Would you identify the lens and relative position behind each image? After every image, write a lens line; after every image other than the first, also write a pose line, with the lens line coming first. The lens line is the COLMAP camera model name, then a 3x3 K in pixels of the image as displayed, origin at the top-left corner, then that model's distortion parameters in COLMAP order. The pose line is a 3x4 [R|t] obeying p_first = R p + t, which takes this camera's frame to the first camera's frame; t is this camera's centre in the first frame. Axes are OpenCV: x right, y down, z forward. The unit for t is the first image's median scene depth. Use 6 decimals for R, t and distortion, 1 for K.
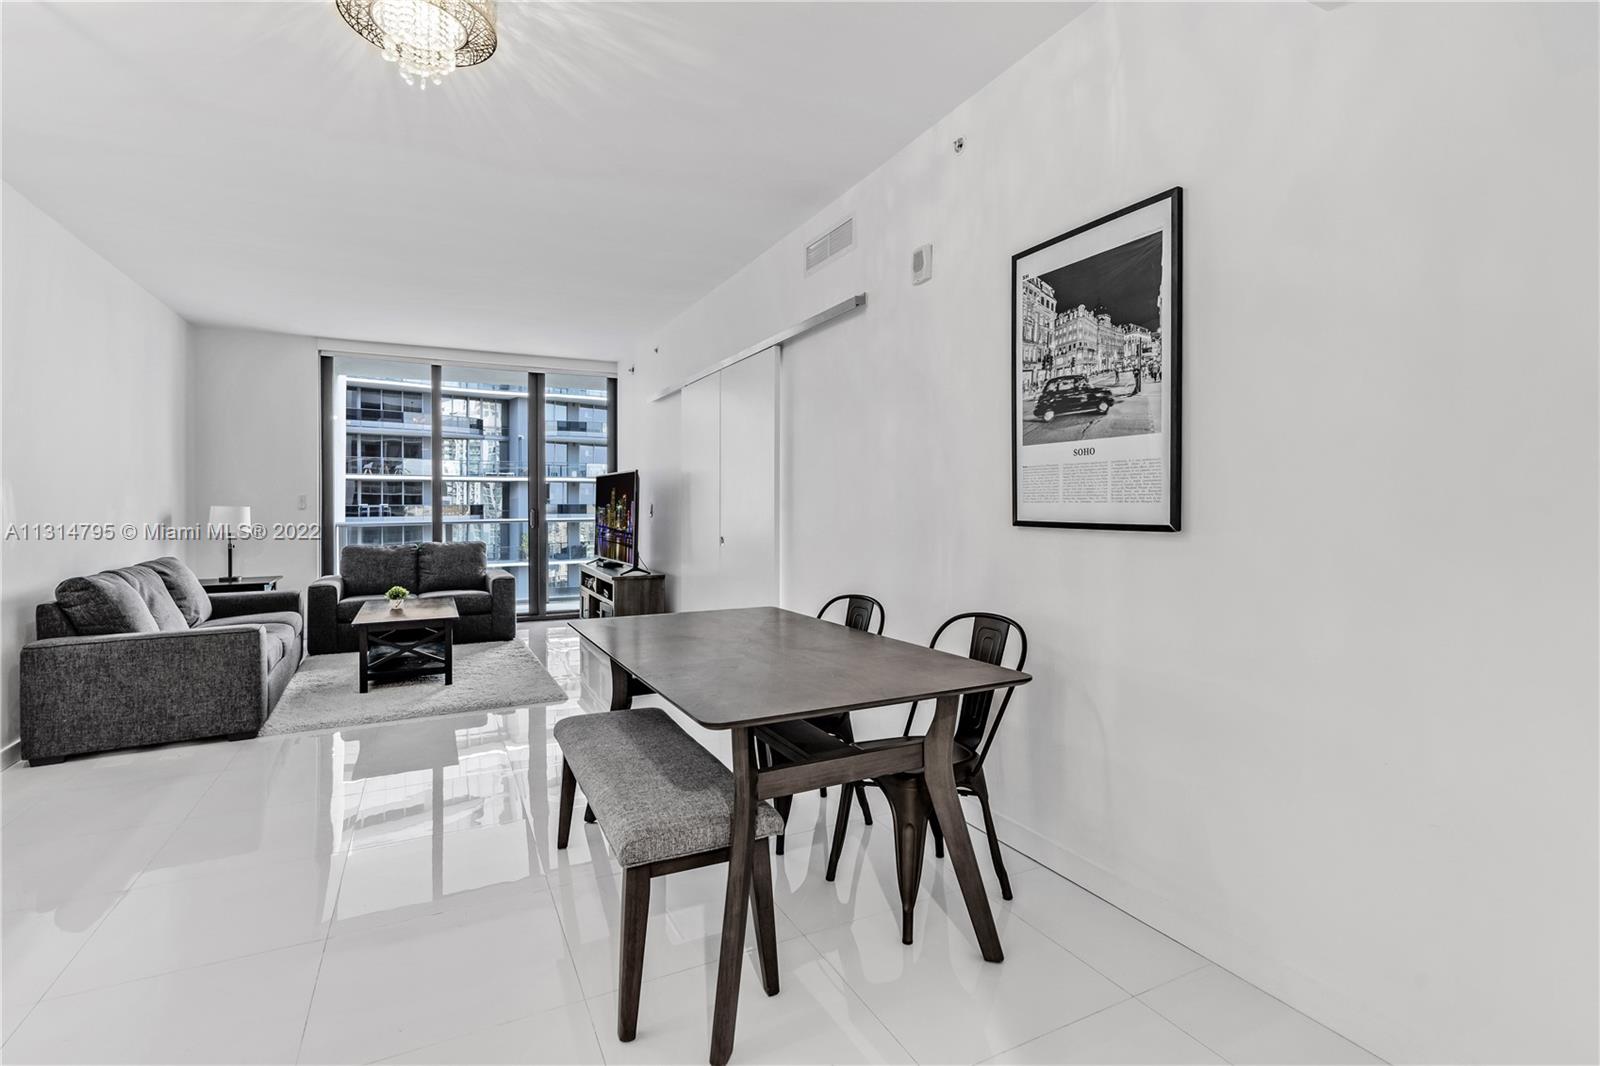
lens RADIAL K [[739.2, 0, 796.8], [0, 739.2, 502.3], [0, 0, 1]] dist [-0.003287, 0.000216]
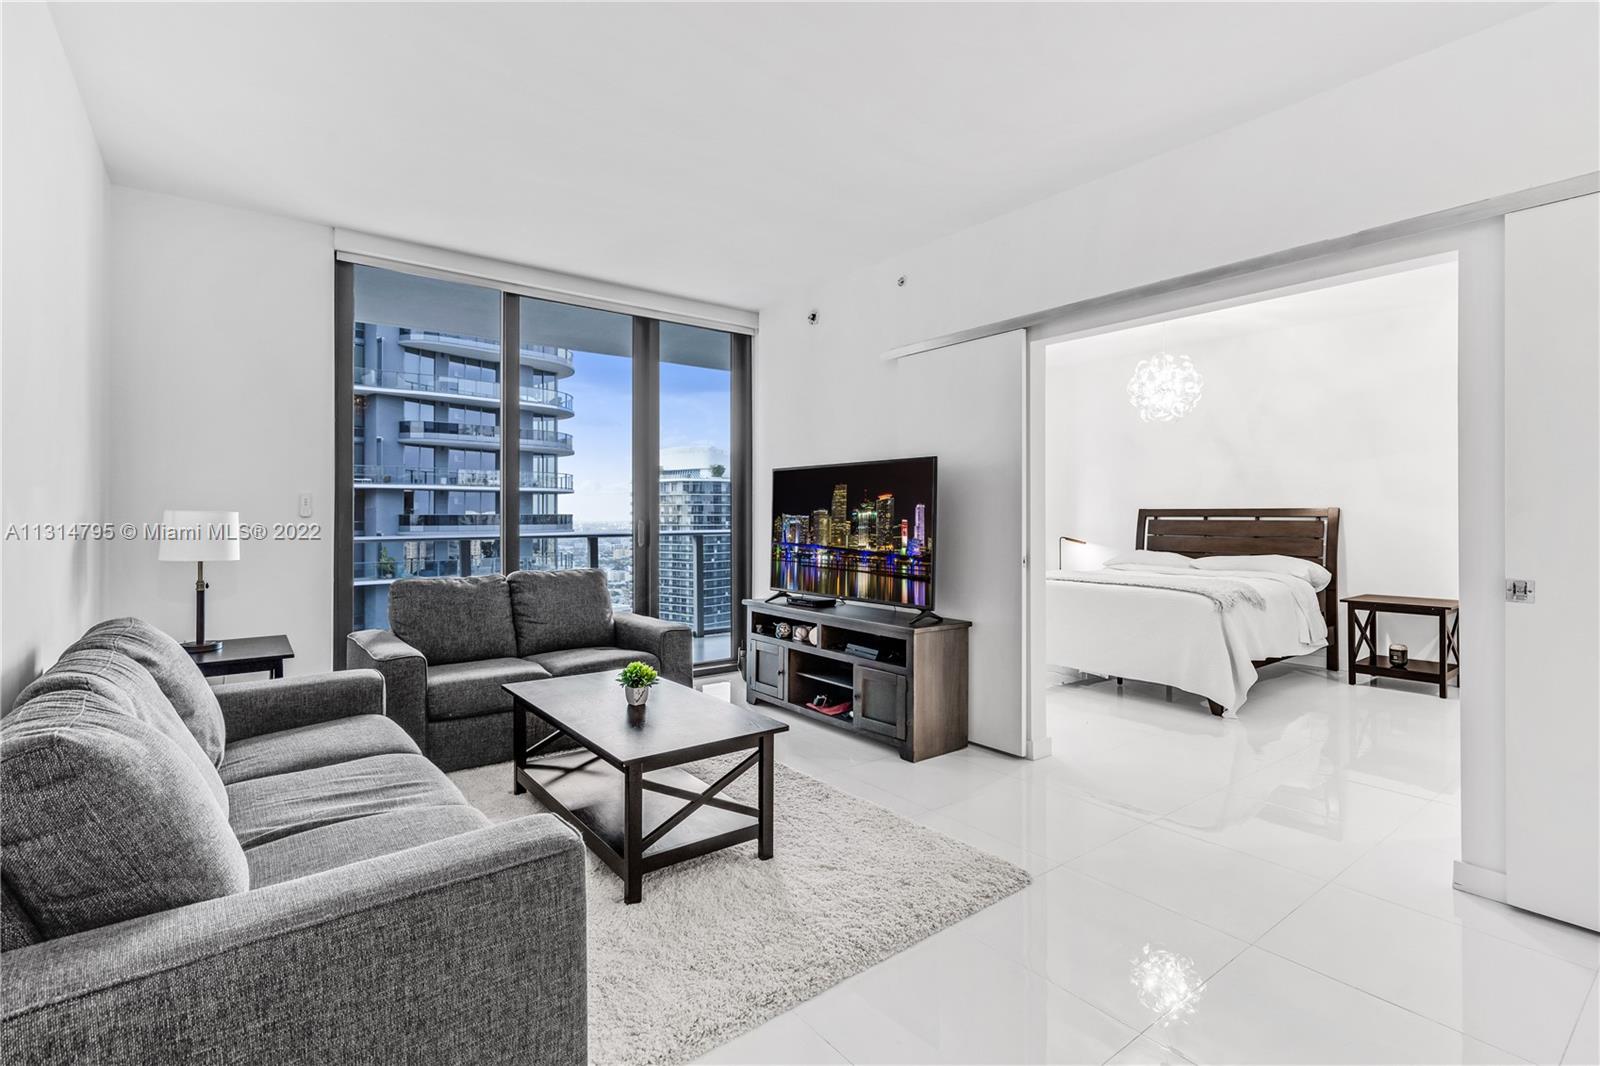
lens RADIAL K [[739.2, 0, 791.4], [0, 739.2, 507.1], [0, 0, 1]] dist [-0.003287, 0.000216]
pose [[0.983188, 0.005417, 0.182518, -0.321221], [-0.003602, 0.999941, -0.010274, 0.004826], [-0.182563, 0.009444, 0.983149, 0.285754]]
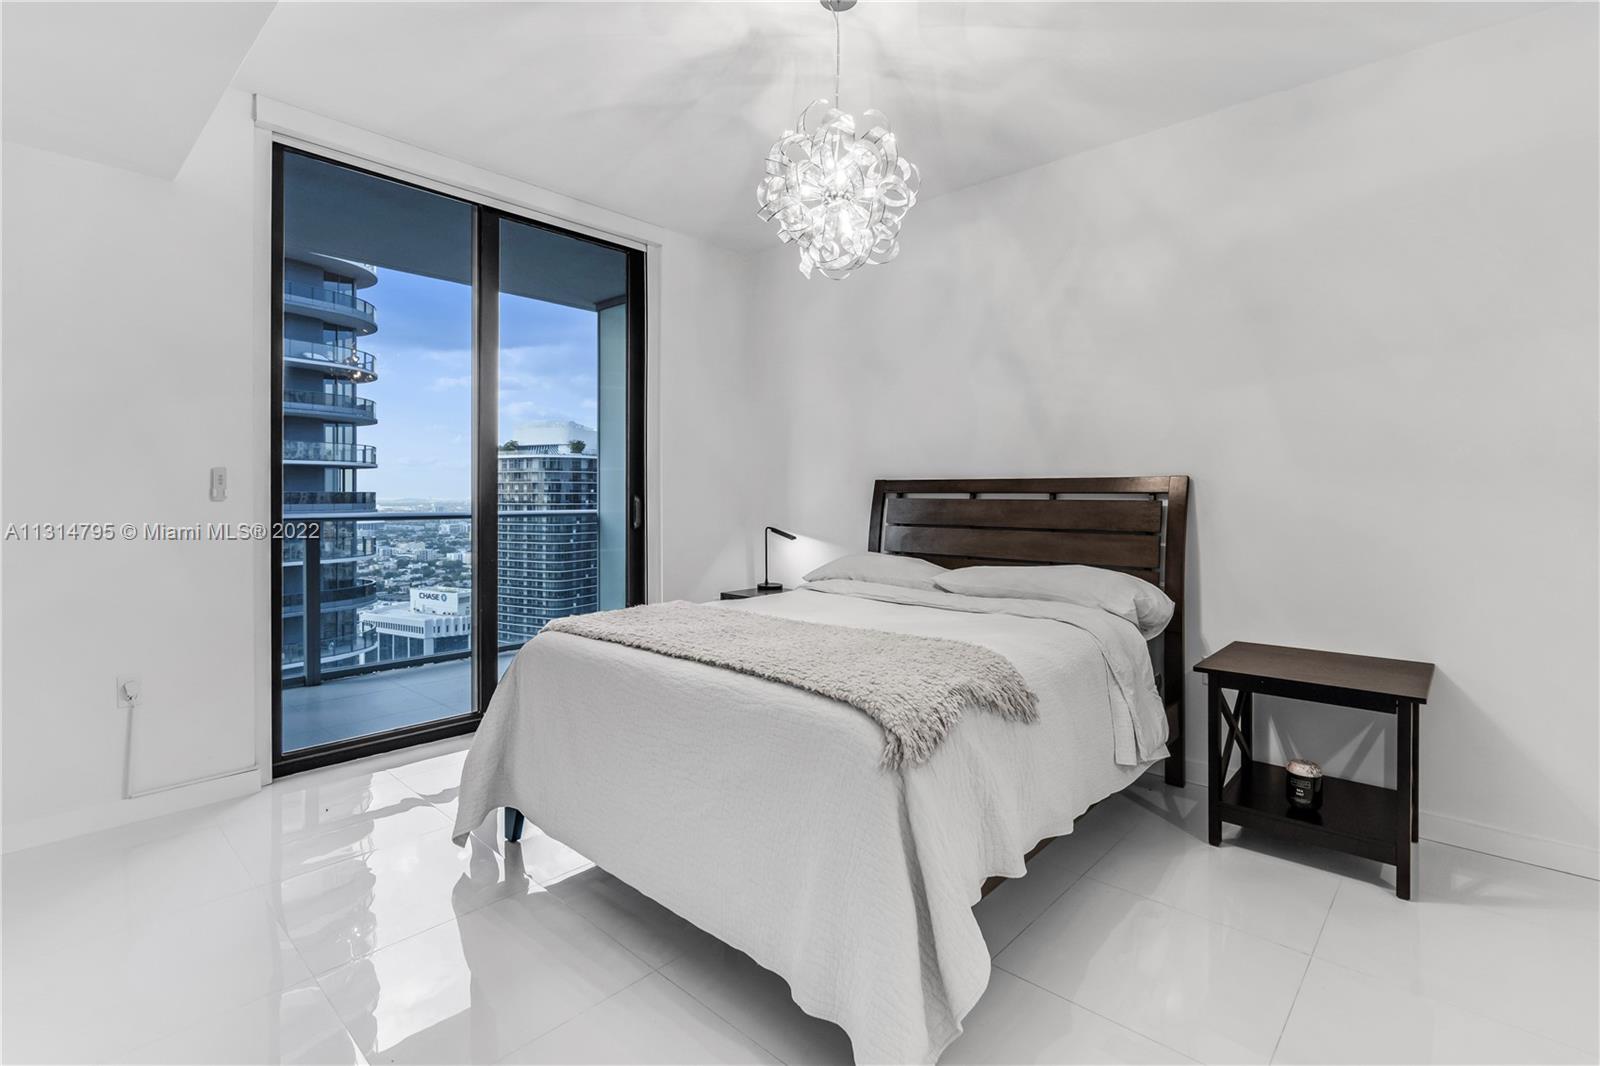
lens RADIAL K [[739.2, 0, 796.8], [0, 739.2, 496.1], [0, 0, 1]] dist [-0.003287, 0.000216]
pose [[0.935703, 0.004184, 0.352763, 0.006505], [-0.005444, 0.999982, 0.002582, 0.006437], [-0.352746, -0.004336, 0.935709, 0.605390]]
